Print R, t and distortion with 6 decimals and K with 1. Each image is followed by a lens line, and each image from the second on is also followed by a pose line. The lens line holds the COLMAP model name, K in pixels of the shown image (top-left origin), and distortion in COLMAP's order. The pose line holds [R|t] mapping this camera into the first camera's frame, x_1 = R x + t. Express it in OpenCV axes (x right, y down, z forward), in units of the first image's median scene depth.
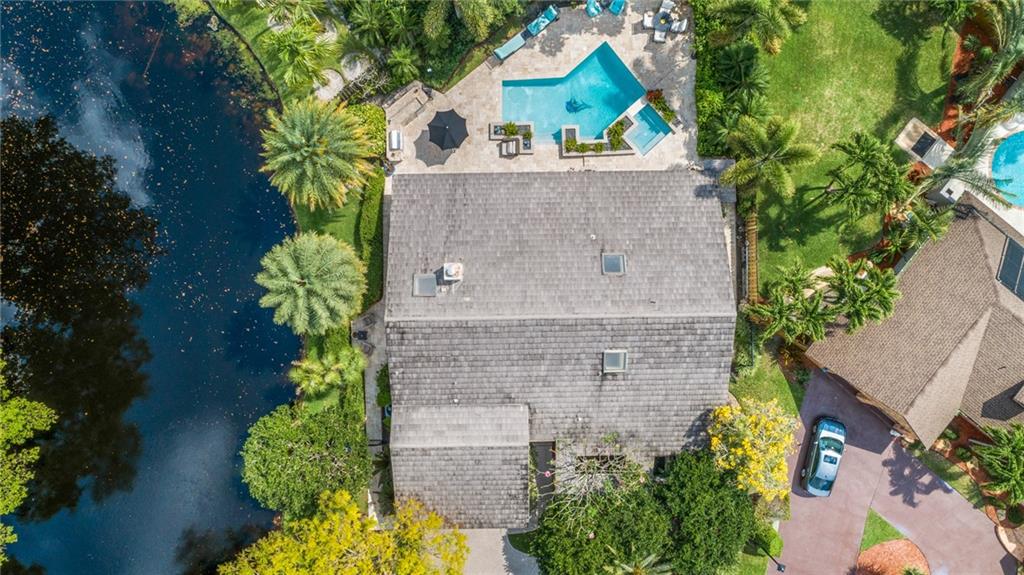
lens RADIAL K [[692.1, 0, 512.0], [0, 692.1, 287.5], [0, 0, 1]] dist [-0.001537, -0.000152]
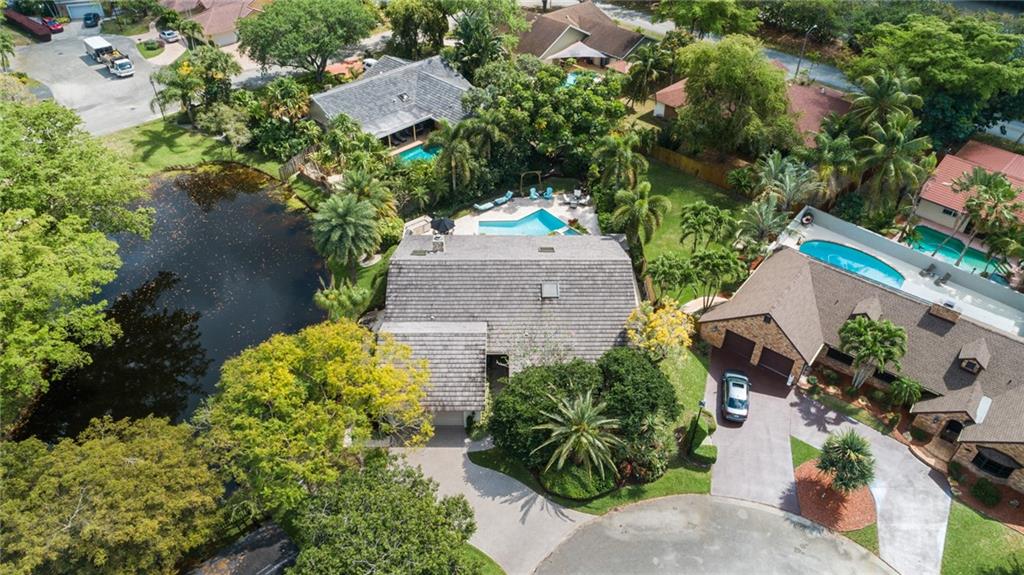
lens RADIAL K [[692.1, 0, 512.0], [0, 692.1, 287.5], [0, 0, 1]] dist [-0.001537, -0.000152]
pose [[0.999994, -0.000369, -0.003505, 0.075157], [-0.002436, 0.646146, -0.763210, 1.127734], [0.002546, 0.763214, 0.646141, 0.097327]]
